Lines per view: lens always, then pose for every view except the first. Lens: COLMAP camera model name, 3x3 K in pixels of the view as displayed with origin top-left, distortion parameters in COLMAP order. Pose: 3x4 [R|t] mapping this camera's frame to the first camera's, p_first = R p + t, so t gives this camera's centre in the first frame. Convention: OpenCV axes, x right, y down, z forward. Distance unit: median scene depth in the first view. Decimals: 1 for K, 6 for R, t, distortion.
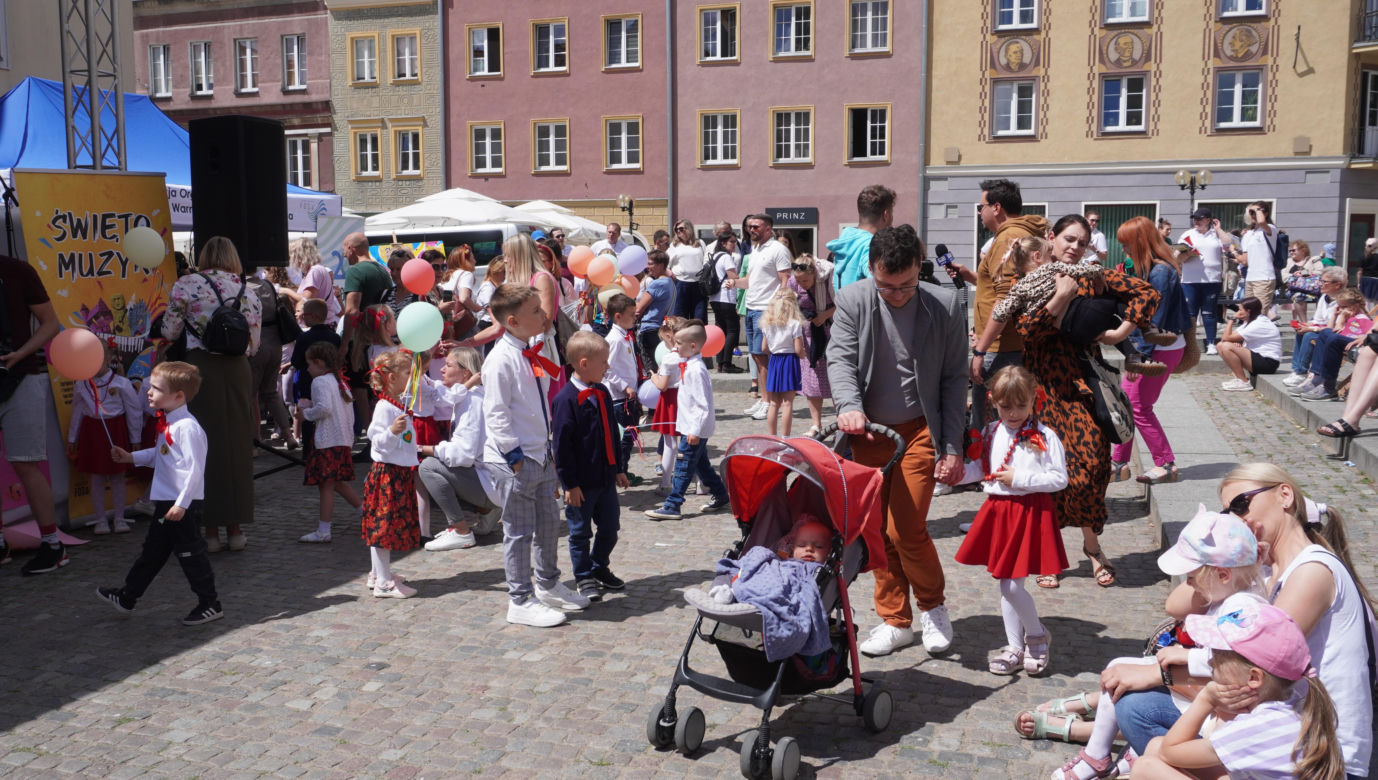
lens RADIAL K [[1208.0, 0, 687.6], [0, 1208.0, 382.8], [0, 0, 1]] dist [-0.013564, 0.010765]
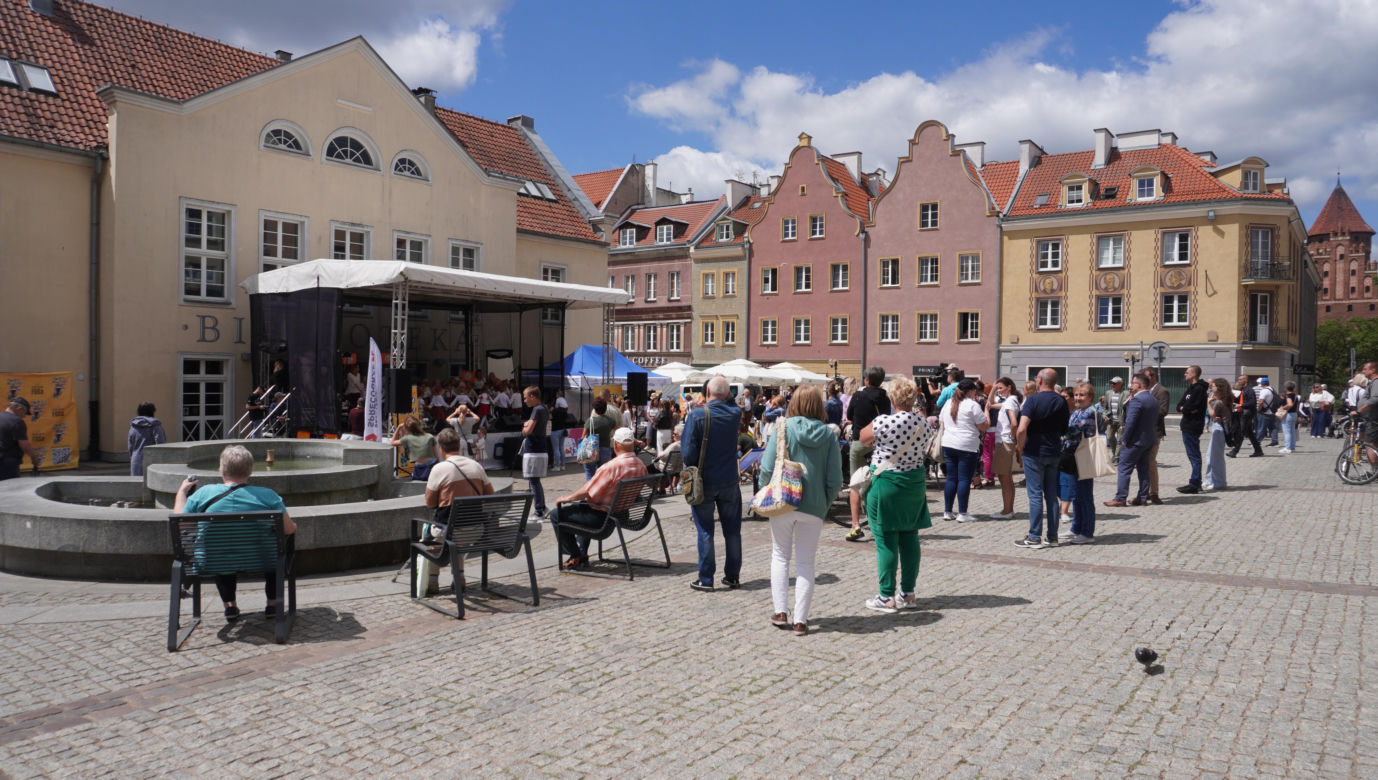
lens RADIAL K [[966.9, 0, 692.5], [0, 966.9, 381.2], [0, 0, 1]] dist [-0.029144, 0.004838]
pose [[0.952869, 0.017847, -0.302856, 0.194675], [-0.047214, 0.994829, -0.089924, 0.027085], [0.299685, 0.099984, 0.948784, -0.500621]]
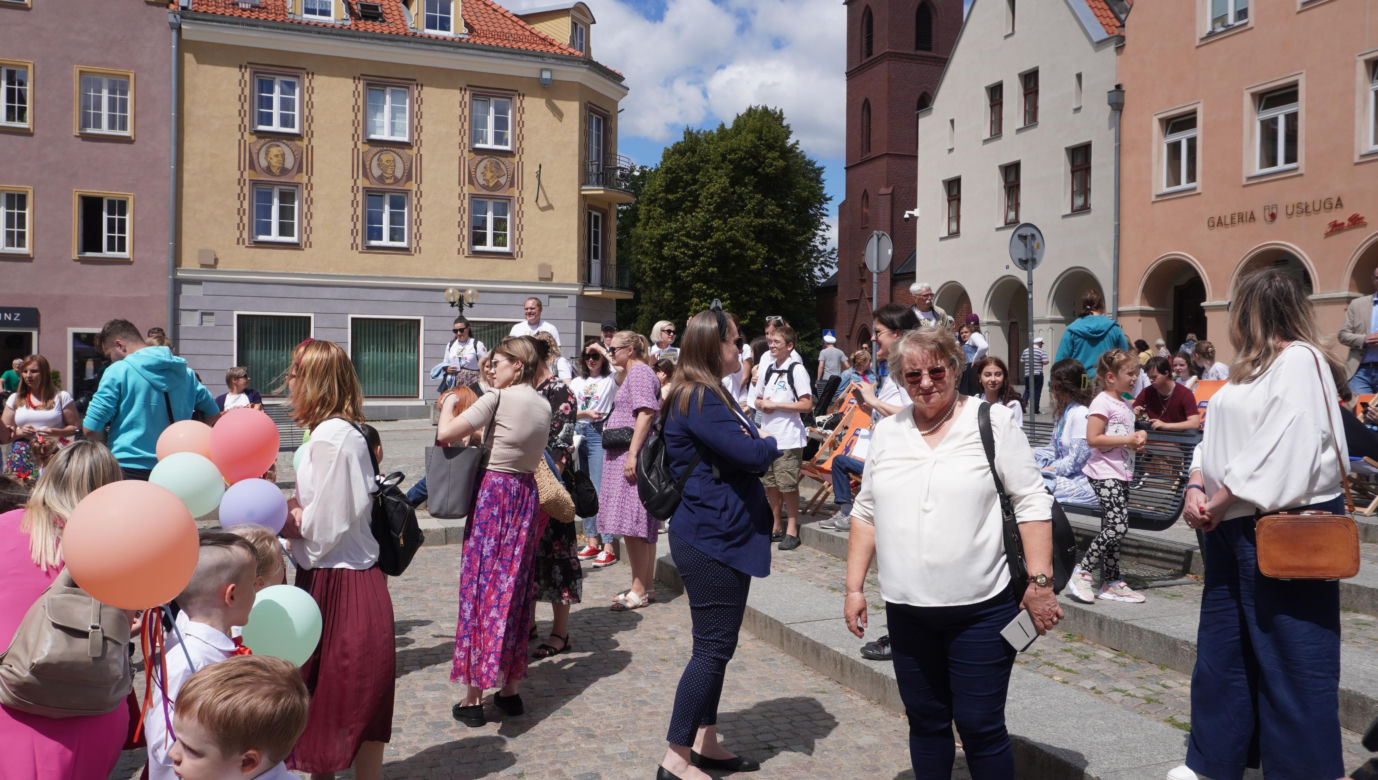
lens RADIAL K [[1121.8, 0, 689.0], [0, 1121.8, 390.0], [0, 0, 1]] dist [-0.036175, 0.040836]
pose [[0.778917, 0.002902, 0.627120, -0.025246], [0.049691, 0.996560, -0.066331, -0.014510], [-0.625155, 0.082829, 0.776093, 0.123020]]
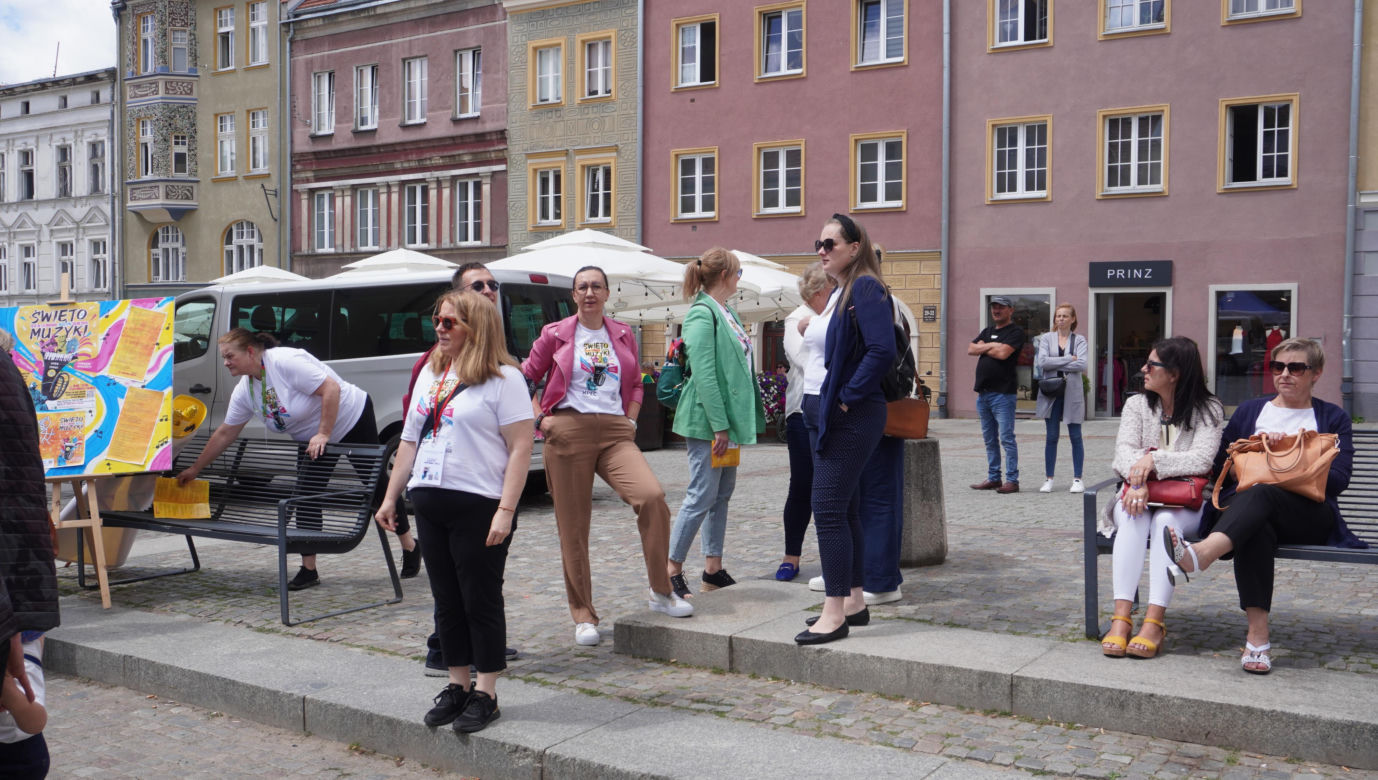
lens RADIAL K [[1283.0, 0, 685.5], [0, 1283.0, 390.2], [0, 0, 1]] dist [-0.013811, 0.008476]
pose [[0.963813, 0.019447, -0.265870, 0.040334], [-0.035332, 0.997856, -0.055094, -0.029409], [0.264229, 0.062494, 0.962433, 0.280869]]
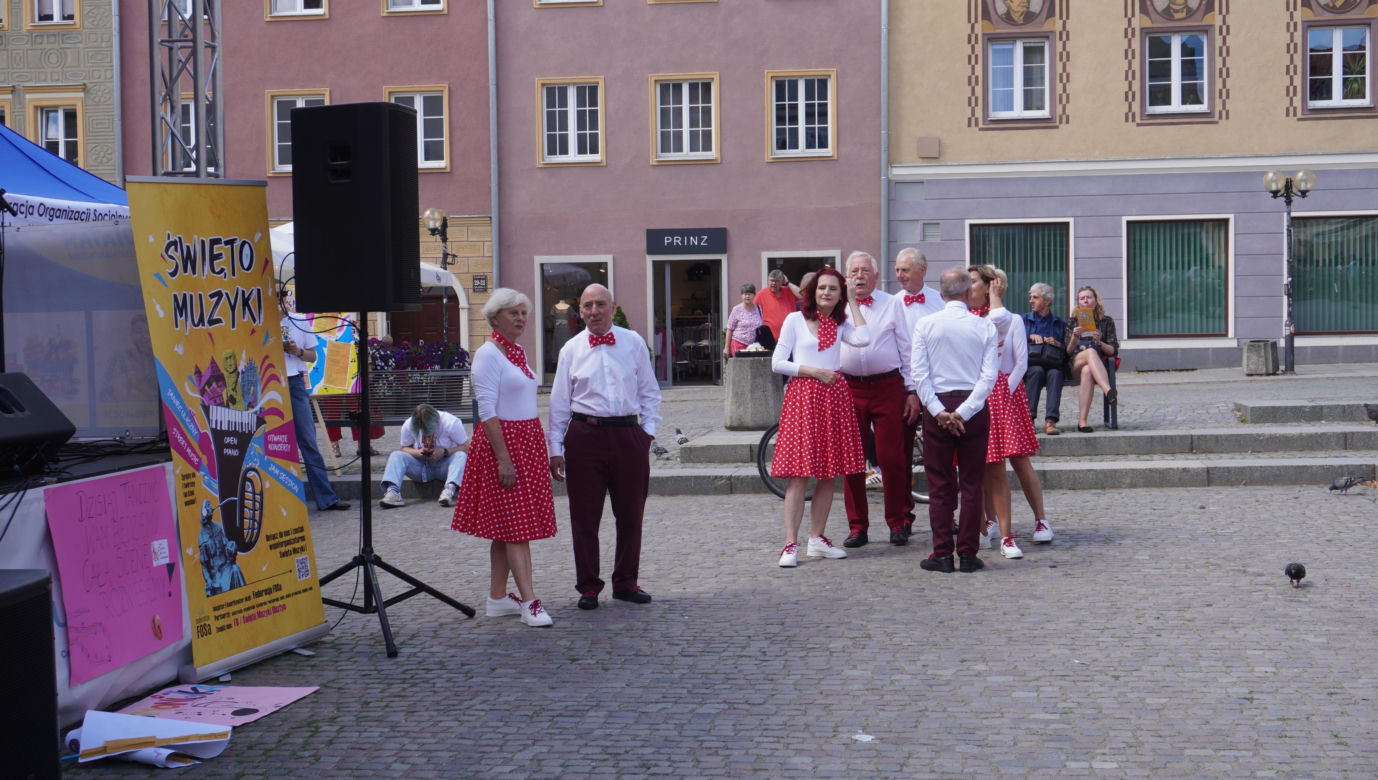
lens RADIAL K [[1972.0, 0, 683.9], [0, 1972.0, 386.3], [0, 0, 1]] dist [0.033380, -0.047482]
pose [[0.987751, -0.017423, 0.155062, -0.083188], [0.027345, 0.997696, -0.062086, 0.005754], [-0.153623, 0.065566, 0.985952, -0.040598]]
